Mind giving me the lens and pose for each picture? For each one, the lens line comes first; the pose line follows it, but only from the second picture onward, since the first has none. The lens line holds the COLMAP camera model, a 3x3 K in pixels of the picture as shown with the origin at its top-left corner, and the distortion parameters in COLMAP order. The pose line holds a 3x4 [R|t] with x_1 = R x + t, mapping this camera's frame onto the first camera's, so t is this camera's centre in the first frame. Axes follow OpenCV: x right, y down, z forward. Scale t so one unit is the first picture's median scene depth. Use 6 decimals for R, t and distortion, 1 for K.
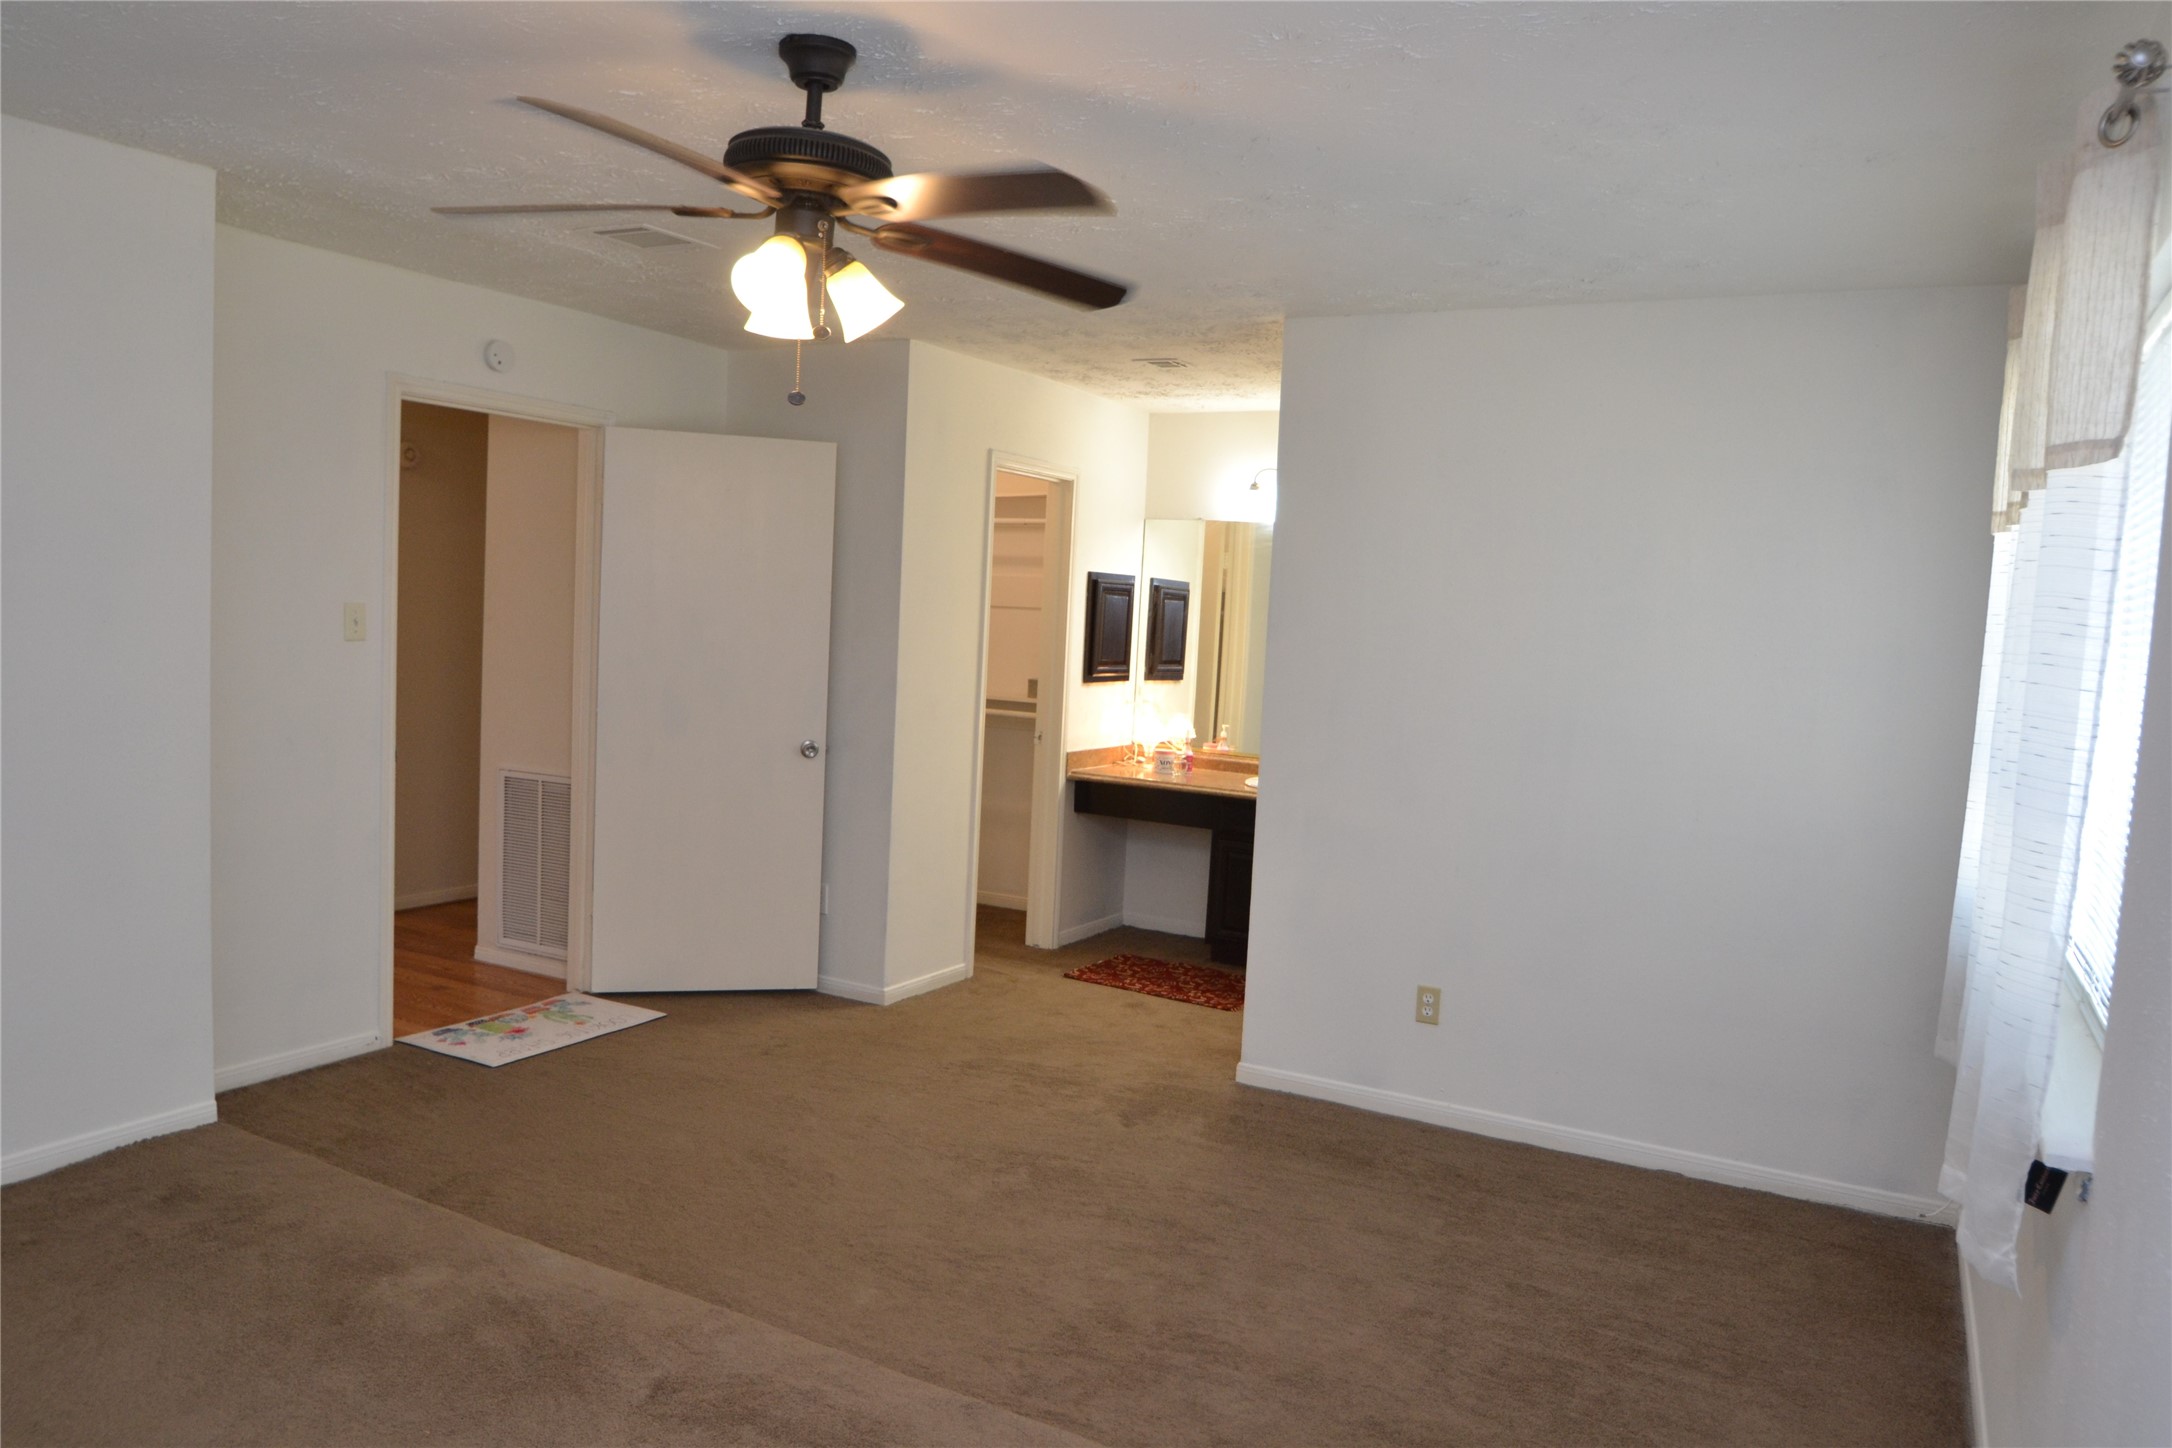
lens RADIAL K [[1490.2, 0, 1078.1], [0, 1490.2, 729.0], [0, 0, 1]] dist [-0.033603, -0.003269]
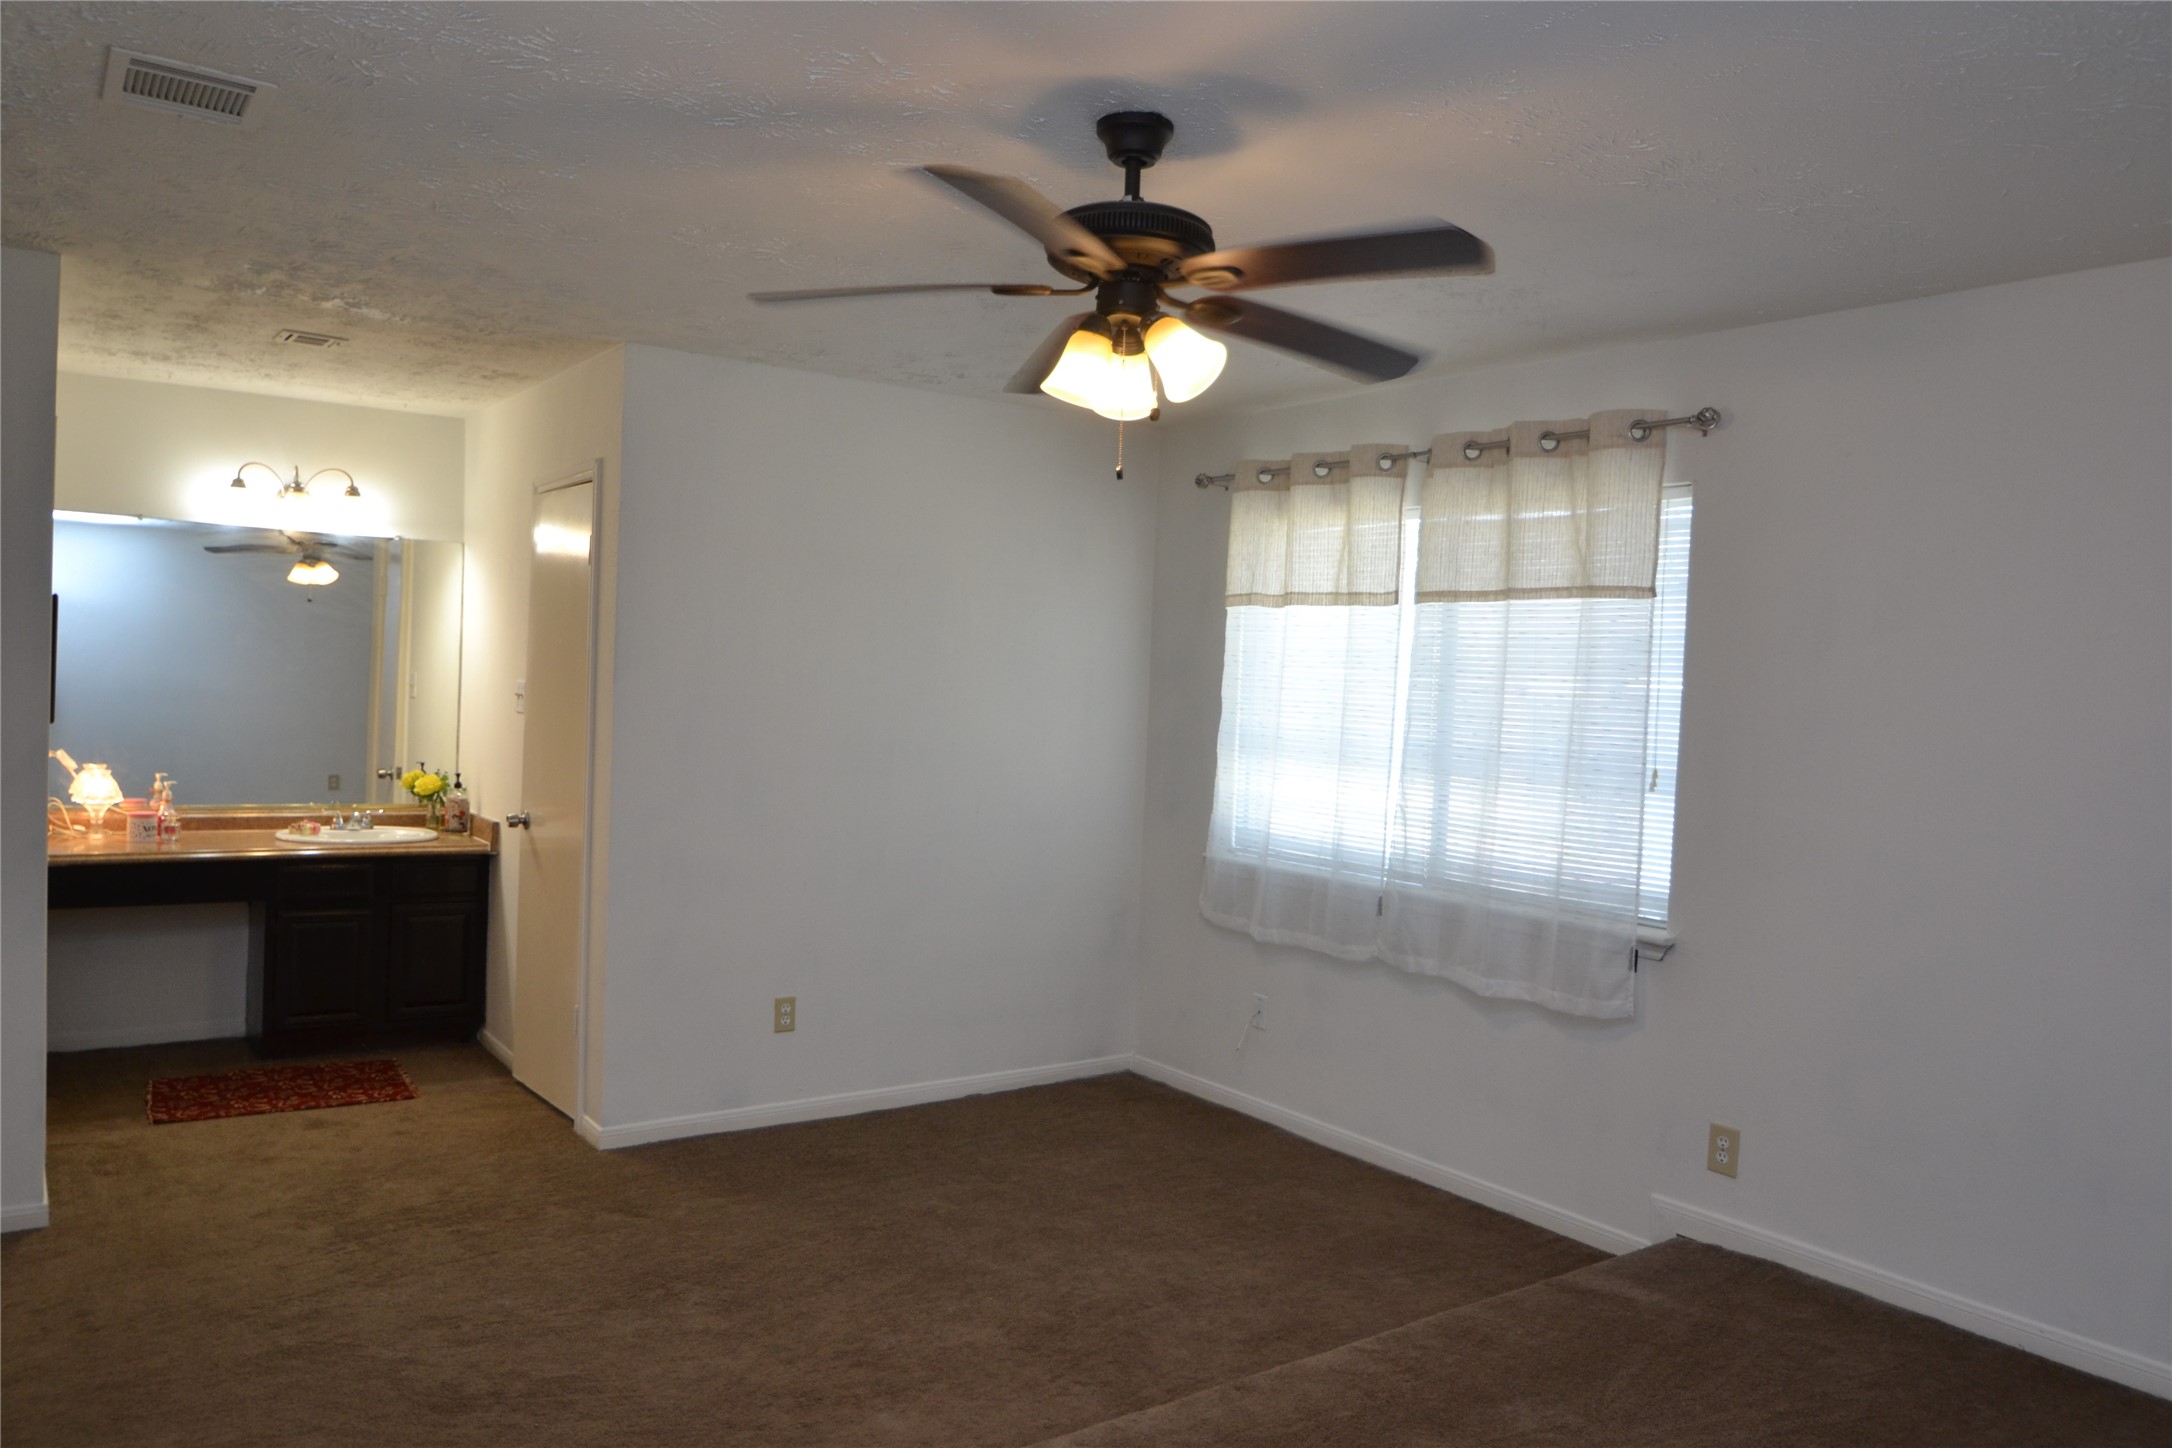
lens RADIAL K [[1490.2, 0, 1072.9], [0, 1490.2, 716.0], [0, 0, 1]] dist [-0.033603, -0.003269]
pose [[0.437616, -0.057664, 0.897311, -0.508675], [0.054242, 0.997817, 0.037669, -0.047382], [-0.897525, 0.032188, 0.439788, 0.273817]]
